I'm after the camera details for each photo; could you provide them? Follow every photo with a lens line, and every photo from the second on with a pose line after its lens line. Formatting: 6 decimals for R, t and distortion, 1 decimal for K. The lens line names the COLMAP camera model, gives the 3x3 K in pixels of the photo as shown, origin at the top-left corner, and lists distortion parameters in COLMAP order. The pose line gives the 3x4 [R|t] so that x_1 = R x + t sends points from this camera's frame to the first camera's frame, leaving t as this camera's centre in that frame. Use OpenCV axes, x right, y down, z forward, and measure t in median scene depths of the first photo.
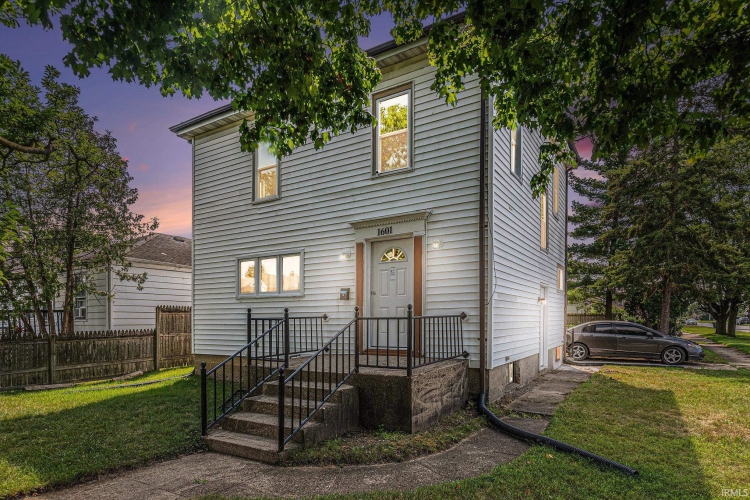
lens RADIAL K [[413.8, 0, 375.0], [0, 413.8, 248.5], [0, 0, 1]] dist [0.000429, 0.001068]
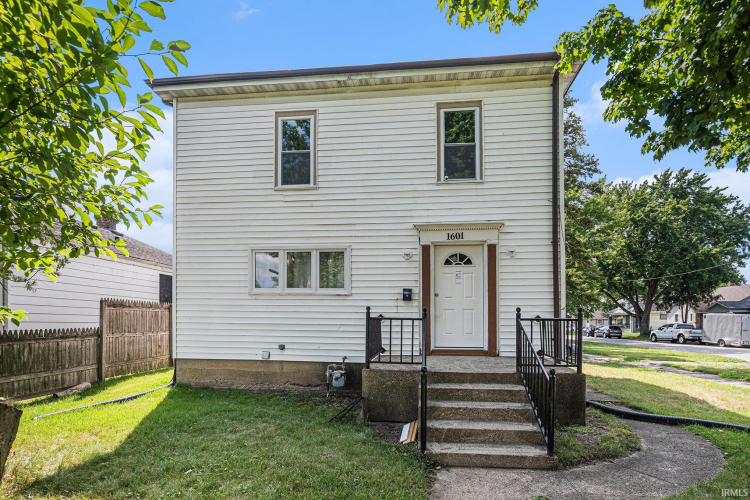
lens RADIAL K [[388.3, 0, 375.0], [0, 388.3, 253.0], [0, 0, 1]] dist [-0.006316, -0.002721]
pose [[0.911907, 0.083903, 0.401729, -0.526450], [-0.083133, 0.996350, -0.019384, 0.034826], [-0.401889, -0.015720, 0.915553, 0.175937]]
